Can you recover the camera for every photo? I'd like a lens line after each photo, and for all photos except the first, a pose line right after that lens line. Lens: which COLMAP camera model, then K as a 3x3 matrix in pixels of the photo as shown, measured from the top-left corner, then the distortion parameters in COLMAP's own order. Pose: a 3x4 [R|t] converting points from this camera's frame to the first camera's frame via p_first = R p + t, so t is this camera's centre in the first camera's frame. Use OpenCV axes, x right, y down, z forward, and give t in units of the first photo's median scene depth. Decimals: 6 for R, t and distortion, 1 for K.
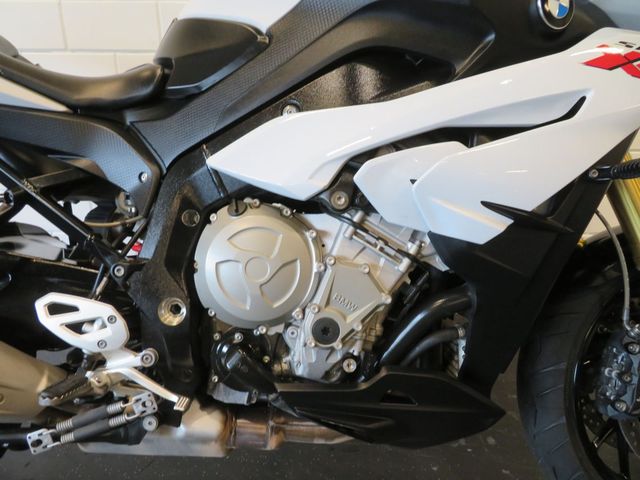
lens RADIAL K [[455.0, 0, 315.6], [0, 455.0, 239.3], [0, 0, 1]] dist [-0.006106, -0.000276]
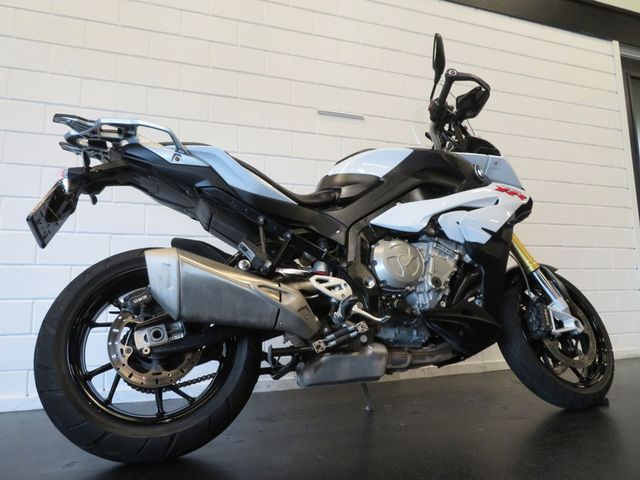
lens RADIAL K [[455.0, 0, 319.6], [0, 455.0, 242.1], [0, 0, 1]] dist [-0.006106, -0.000276]
pose [[0.941456, 0.012316, 0.336912, -1.293928], [0.138055, 0.897620, -0.418591, 0.880356], [-0.307574, 0.440598, 0.843369, -0.866109]]
